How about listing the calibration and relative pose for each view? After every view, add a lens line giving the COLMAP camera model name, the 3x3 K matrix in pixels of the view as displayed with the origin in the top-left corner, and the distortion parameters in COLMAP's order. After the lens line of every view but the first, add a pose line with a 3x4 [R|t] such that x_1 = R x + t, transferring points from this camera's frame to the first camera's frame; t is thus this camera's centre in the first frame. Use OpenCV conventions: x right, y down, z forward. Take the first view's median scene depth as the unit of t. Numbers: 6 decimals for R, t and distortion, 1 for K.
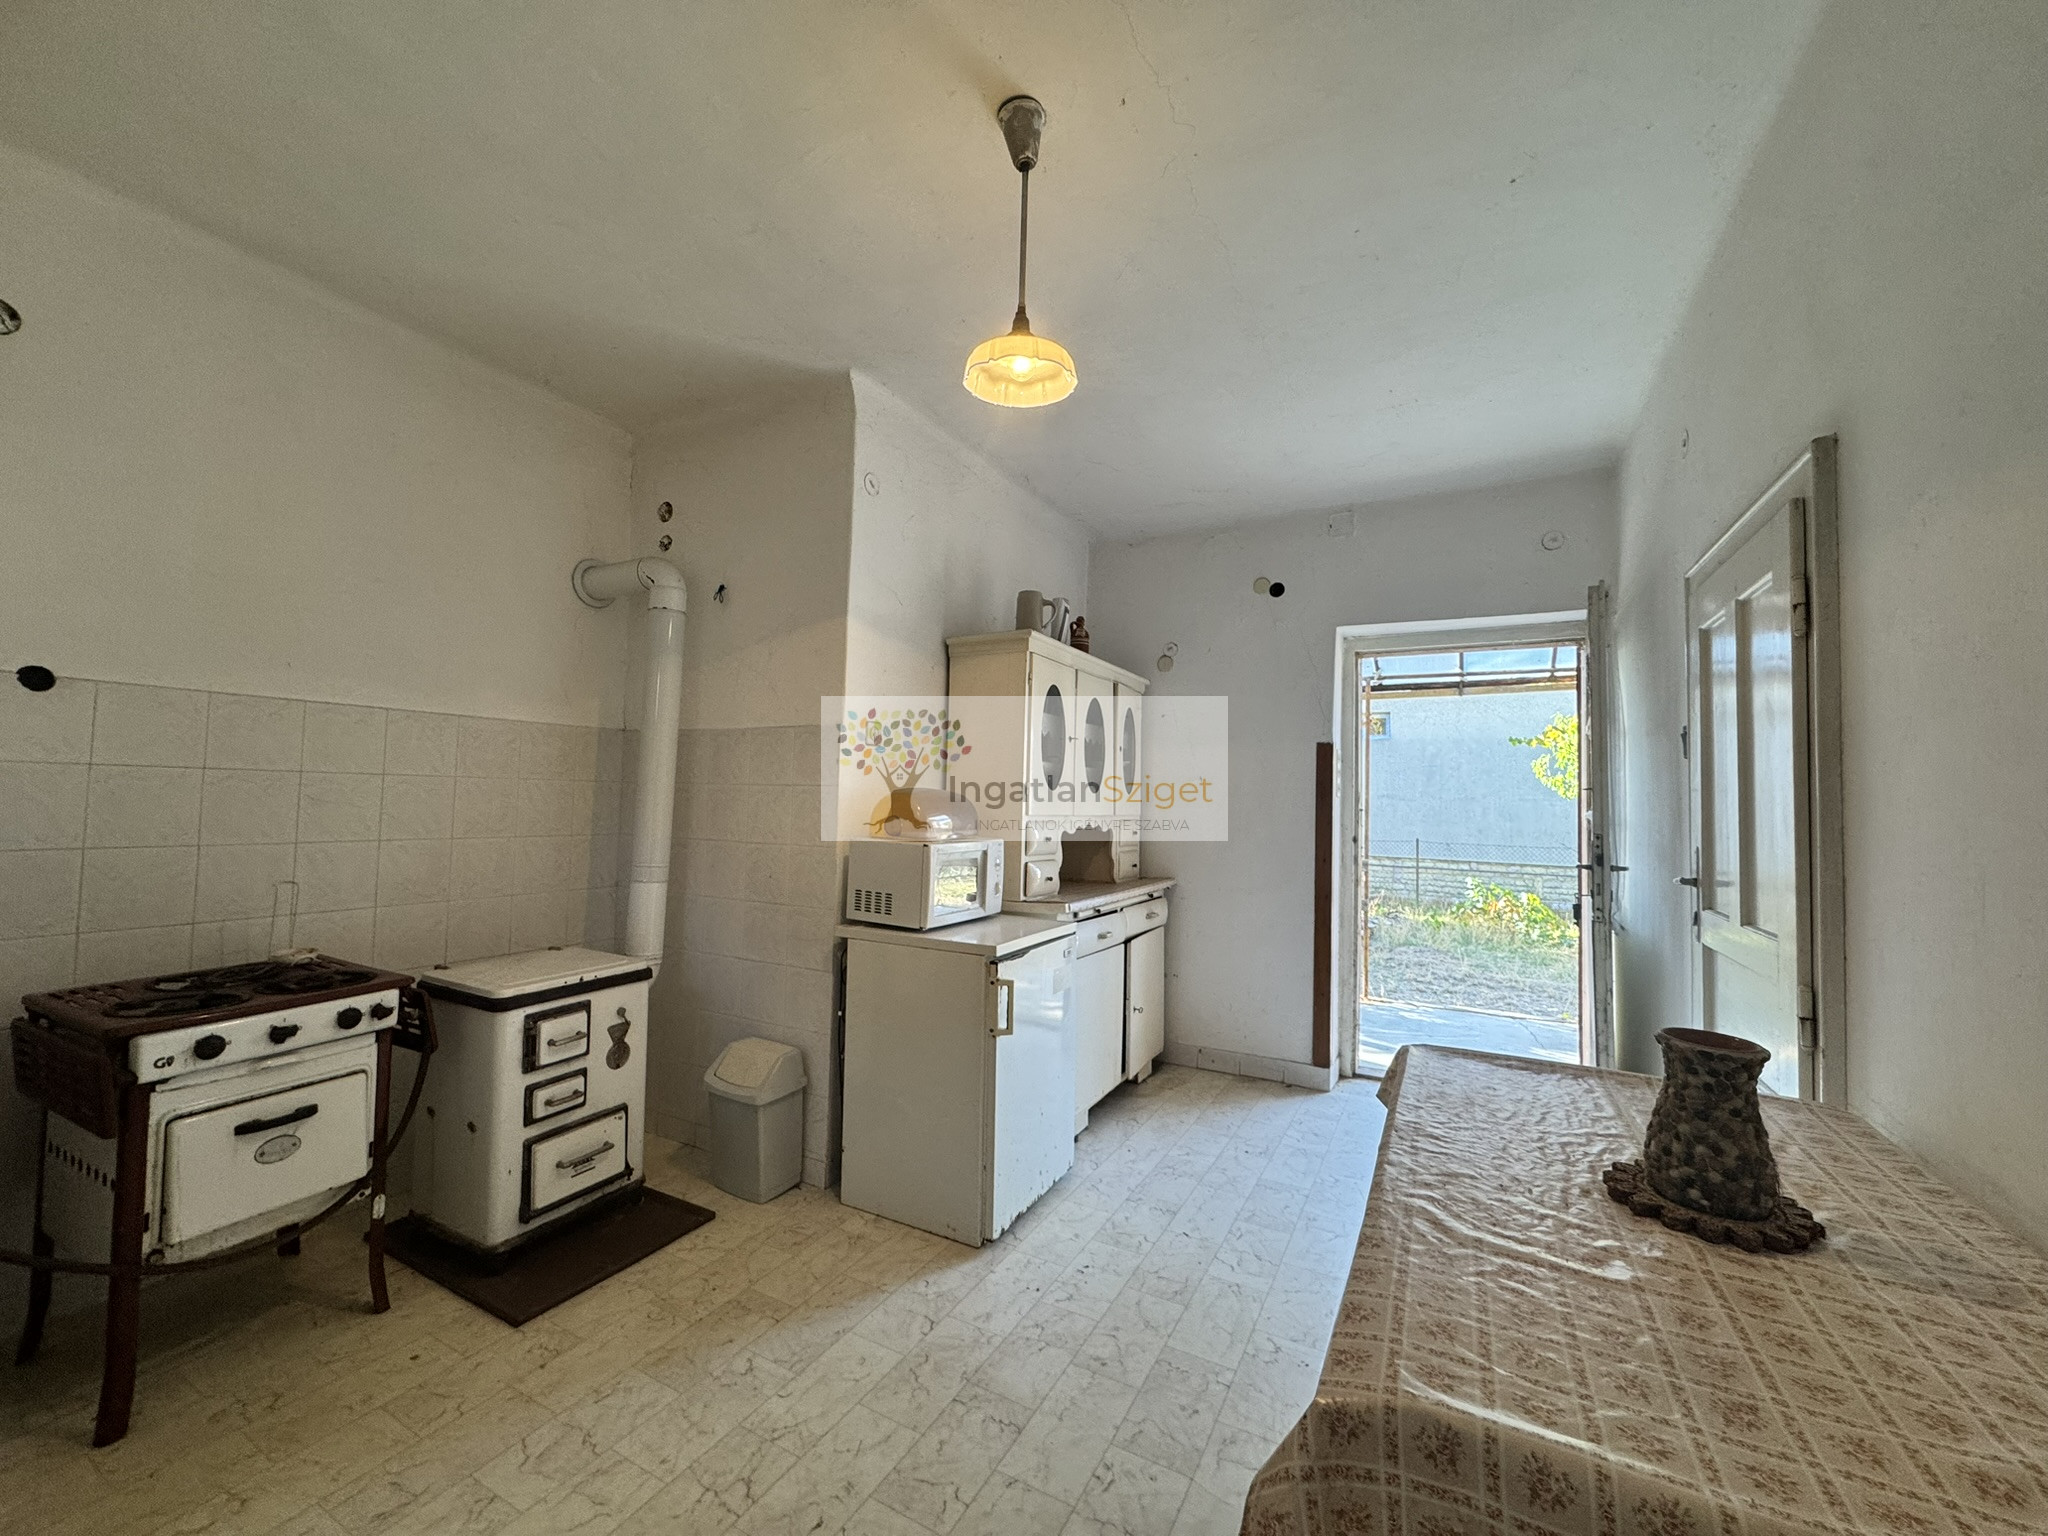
lens RADIAL K [[815.4, 0, 1024.0], [0, 815.4, 769.4], [0, 0, 1]] dist [-0.000516, -0.000831]
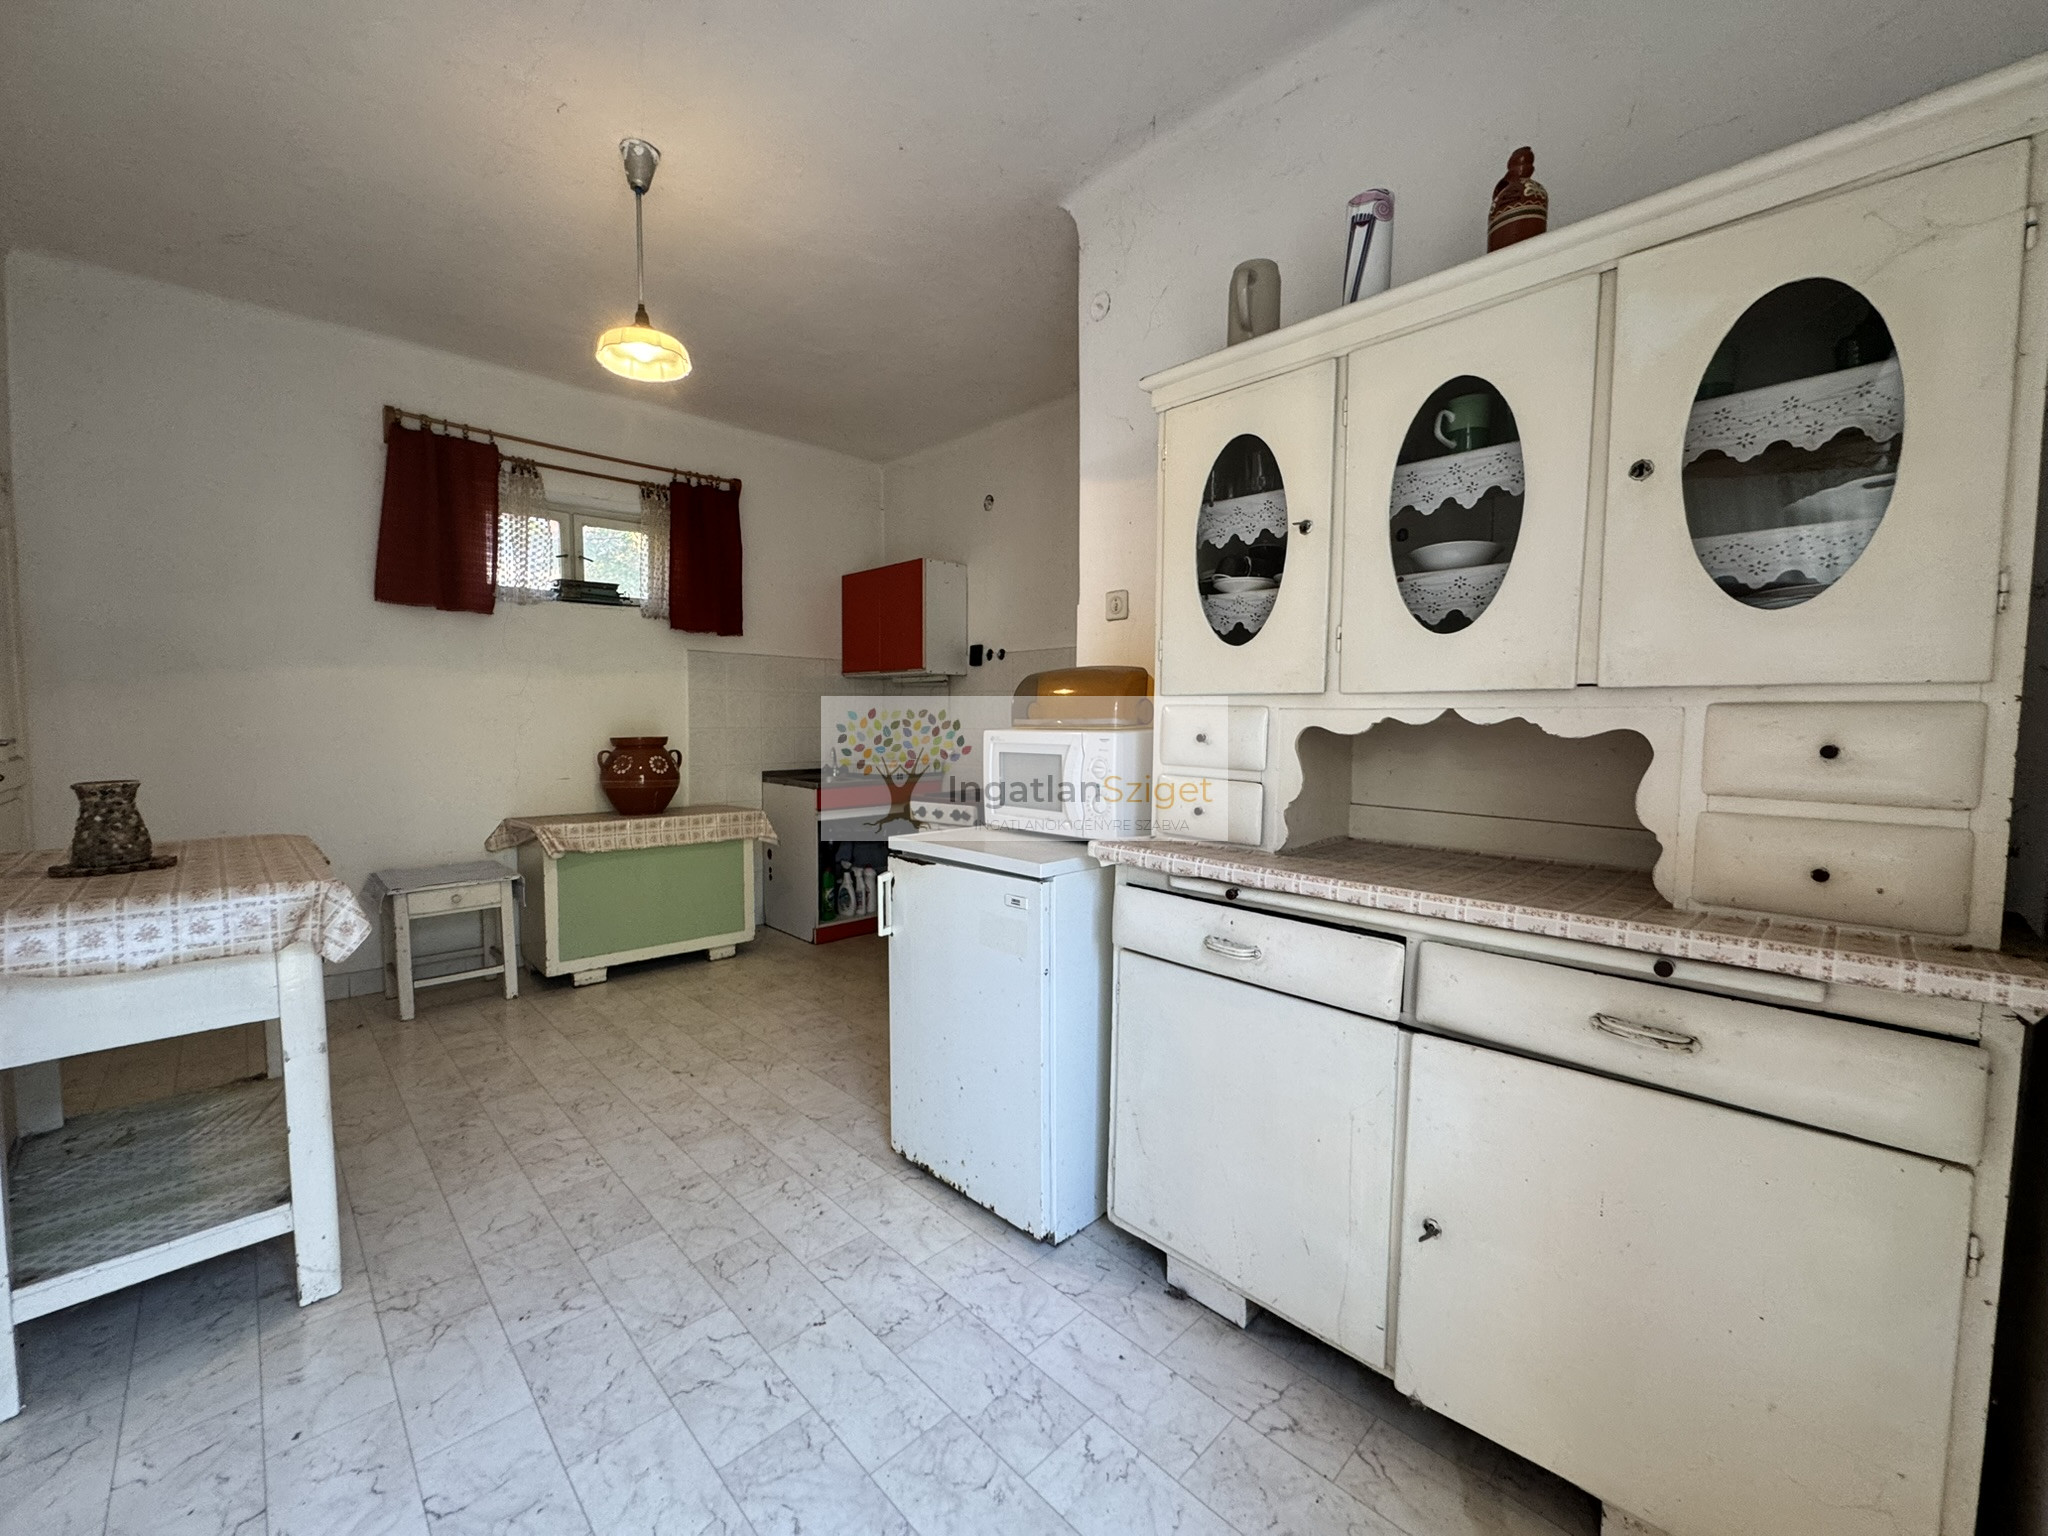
lens RADIAL K [[815.4, 0, 1025.8], [0, 815.4, 766.7], [0, 0, 1]] dist [-0.000516, -0.000831]
pose [[-0.296866, 0.033751, -0.954323, 0.865678], [0.024903, 0.999309, 0.027595, 0.126690], [0.954594, -0.015574, -0.297501, 1.553046]]
